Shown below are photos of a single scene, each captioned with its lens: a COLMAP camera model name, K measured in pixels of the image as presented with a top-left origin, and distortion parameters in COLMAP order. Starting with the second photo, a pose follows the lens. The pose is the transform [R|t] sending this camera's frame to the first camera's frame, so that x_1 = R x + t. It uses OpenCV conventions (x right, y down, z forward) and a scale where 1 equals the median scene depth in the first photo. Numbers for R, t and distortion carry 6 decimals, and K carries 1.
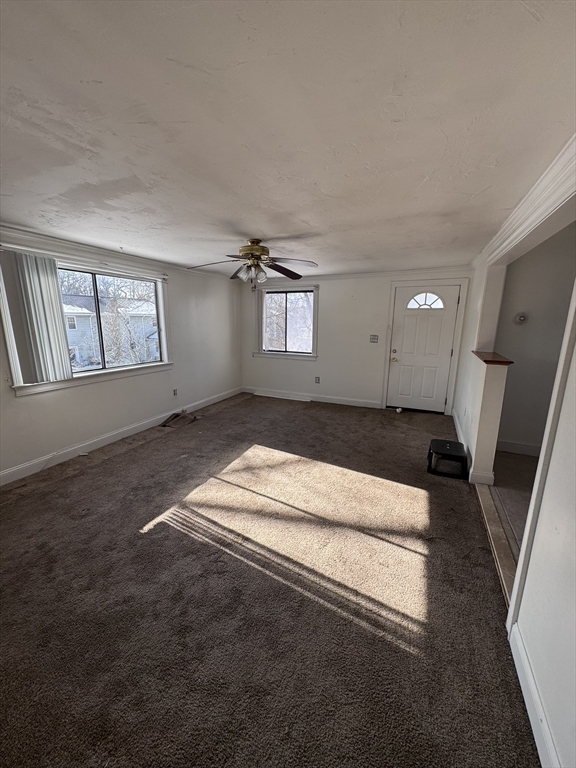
lens RADIAL K [[304.2, 0, 288.1], [0, 304.2, 384.3], [0, 0, 1]] dist [-0.000896, 0.000343]
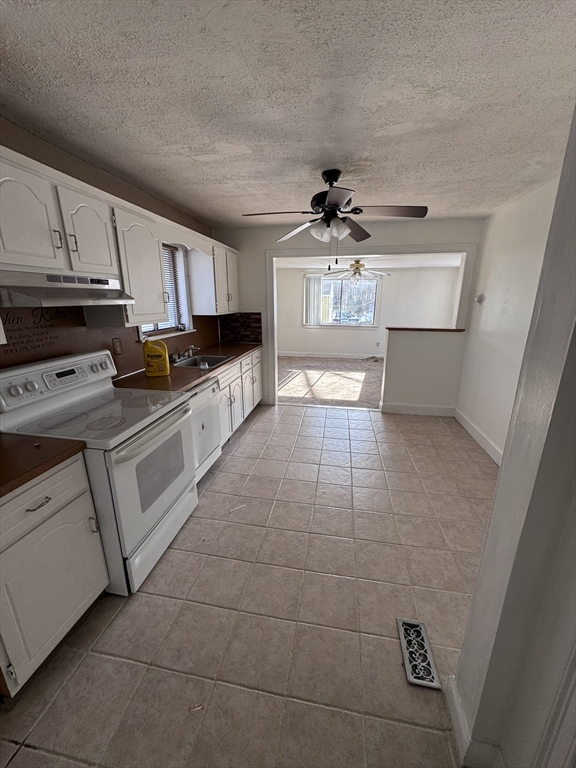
lens RADIAL K [[304.2, 0, 289.4], [0, 304.2, 384.2], [0, 0, 1]] dist [-0.000896, 0.000343]
pose [[0.244433, 0.258203, -0.934657, 1.917126], [-0.207433, 0.955506, 0.209714, -0.023893], [0.947219, 0.142618, 0.287117, 0.124273]]
